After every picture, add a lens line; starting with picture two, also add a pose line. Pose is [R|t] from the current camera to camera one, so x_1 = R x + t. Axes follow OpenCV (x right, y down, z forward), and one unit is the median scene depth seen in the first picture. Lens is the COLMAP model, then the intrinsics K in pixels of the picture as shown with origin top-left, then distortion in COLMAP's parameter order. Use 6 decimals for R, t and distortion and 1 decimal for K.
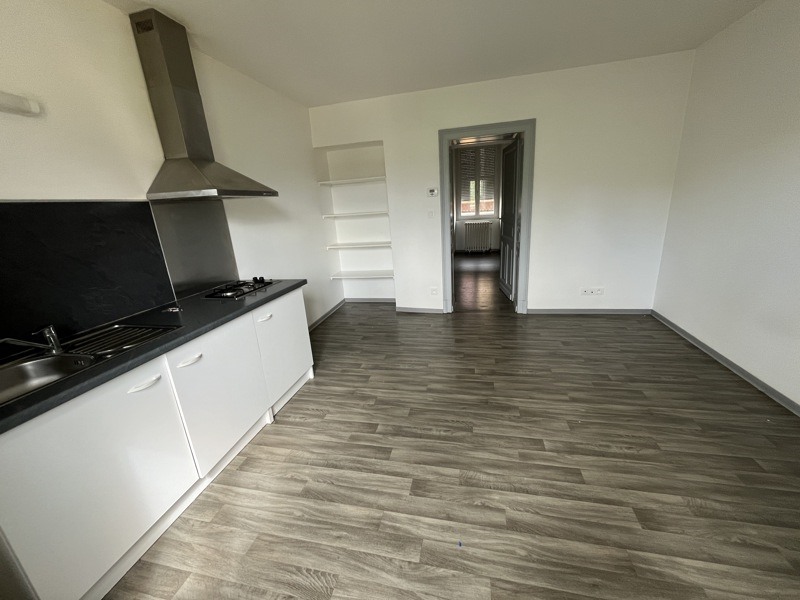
lens RADIAL K [[316.1, 0, 404.1], [0, 316.1, 312.2], [0, 0, 1]] dist [-0.006870, 0.000432]
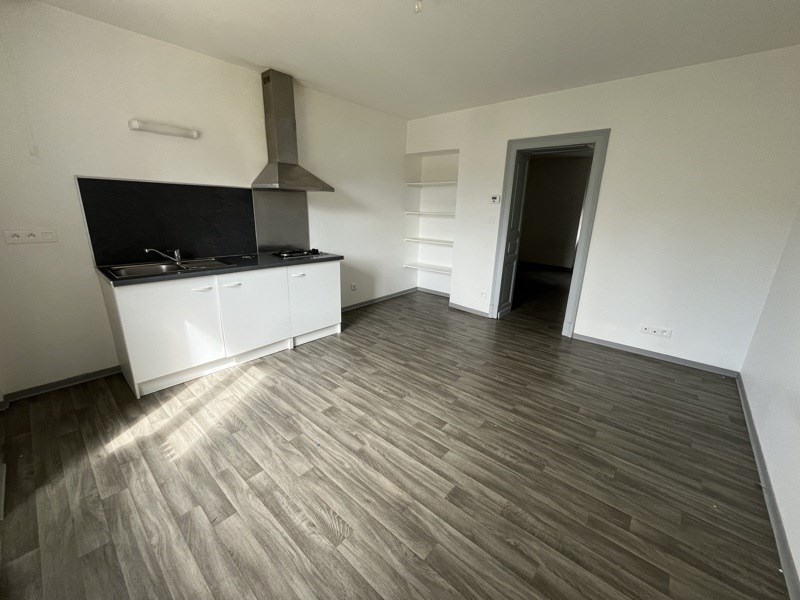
lens RADIAL K [[328.7, 0, 400.0], [0, 328.7, 300.0], [0, 0, 1]] dist [0.029547, -0.016043]
pose [[0.874560, 0.214991, -0.434653, 0.329385], [-0.233497, 0.972294, 0.011106, 0.003959], [0.424998, 0.091778, 0.900530, -0.074851]]
